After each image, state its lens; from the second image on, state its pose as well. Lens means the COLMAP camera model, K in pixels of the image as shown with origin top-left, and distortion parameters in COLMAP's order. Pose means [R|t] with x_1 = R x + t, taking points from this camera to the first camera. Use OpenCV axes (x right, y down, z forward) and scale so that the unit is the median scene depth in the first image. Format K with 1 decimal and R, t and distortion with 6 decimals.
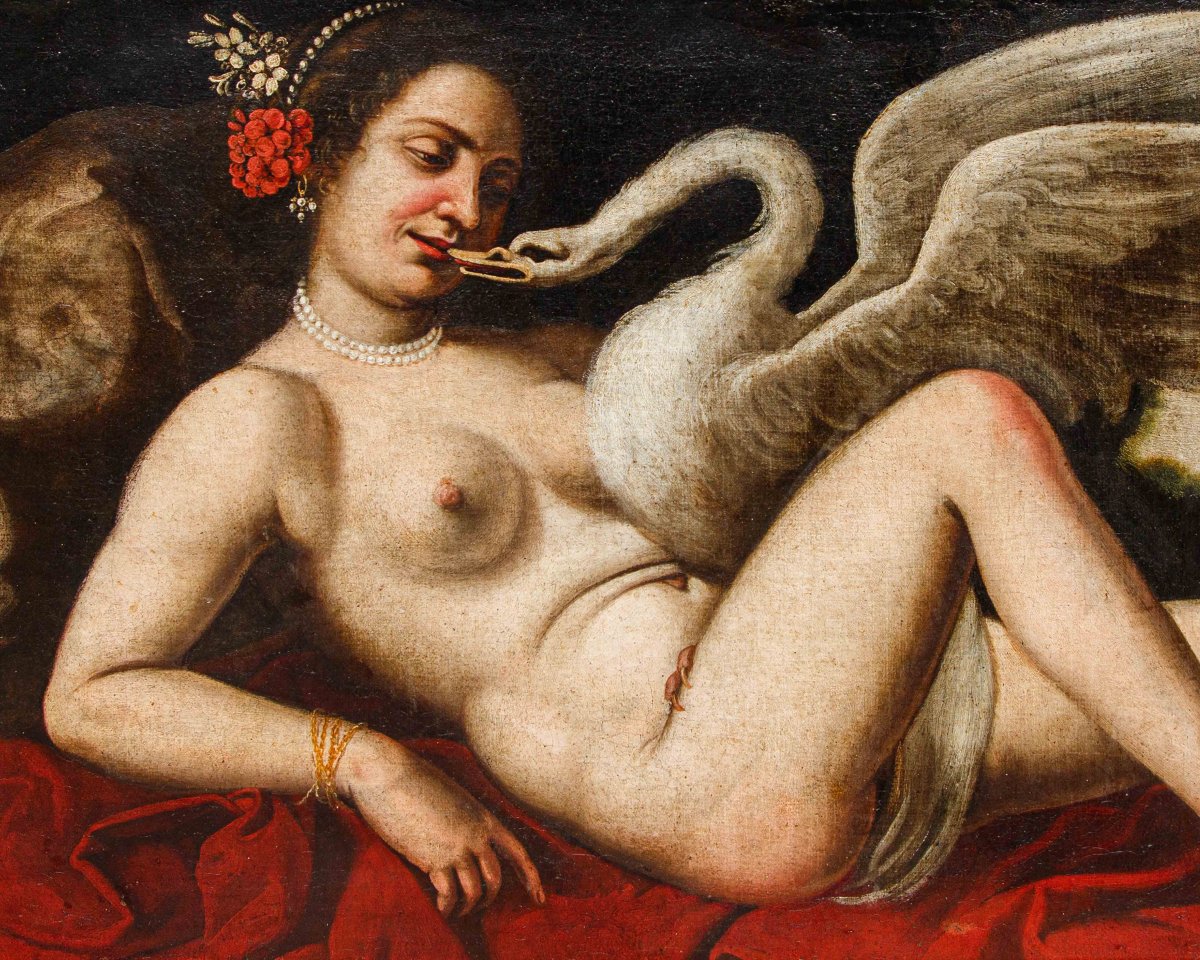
lens RADIAL K [[1203.6, 0, 599.1], [0, 1203.6, 476.3], [0, 0, 1]] dist [0.078988, 0.000000]
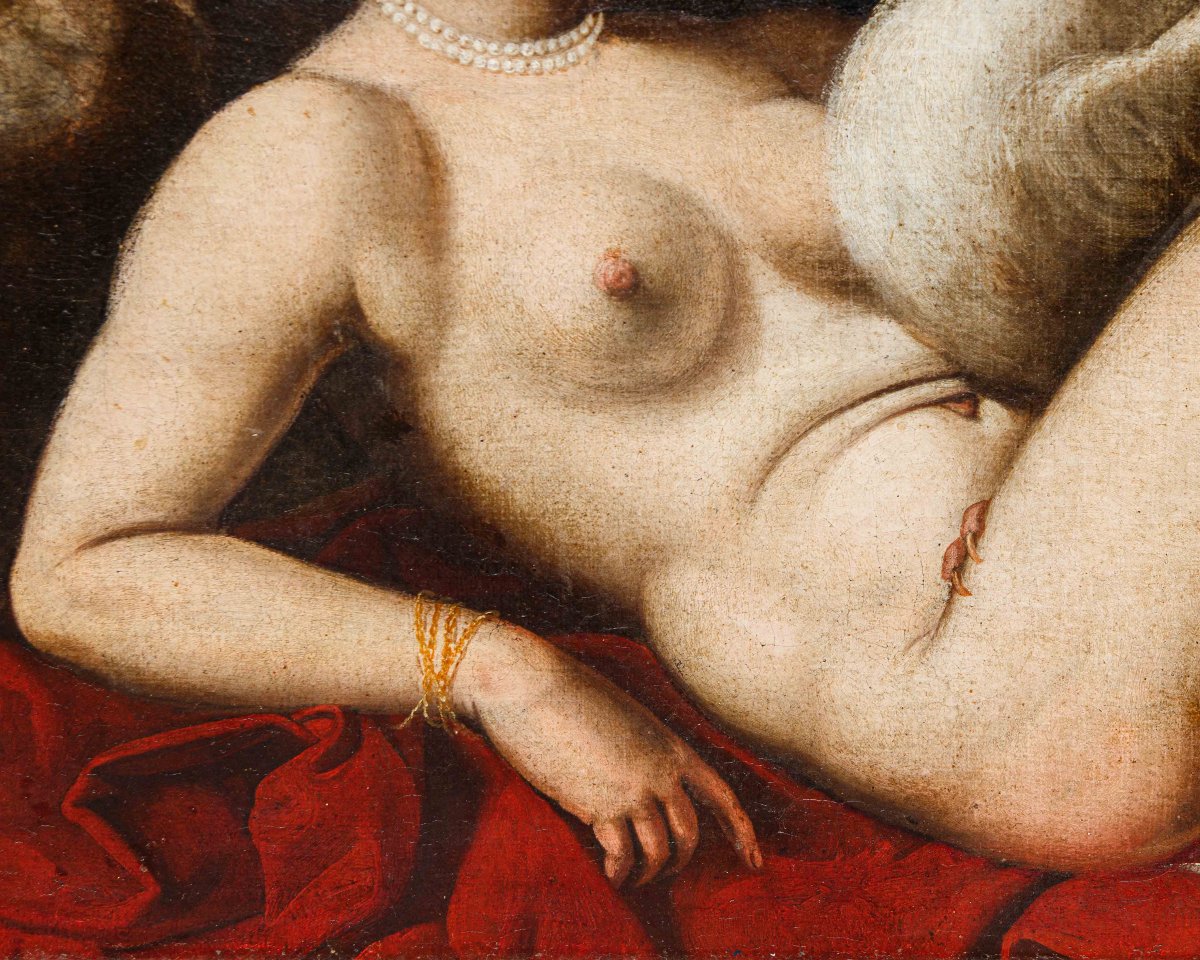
lens RADIAL K [[2758.6, 0, 596.8], [0, 2758.6, 479.6], [0, 0, 1]] dist [0.072968, 0.000000]
pose [[0.996848, 0.009403, -0.078777, -0.015631], [-0.002895, 0.996601, 0.082324, 0.002958], [0.079283, -0.081837, 0.993487, -0.511421]]
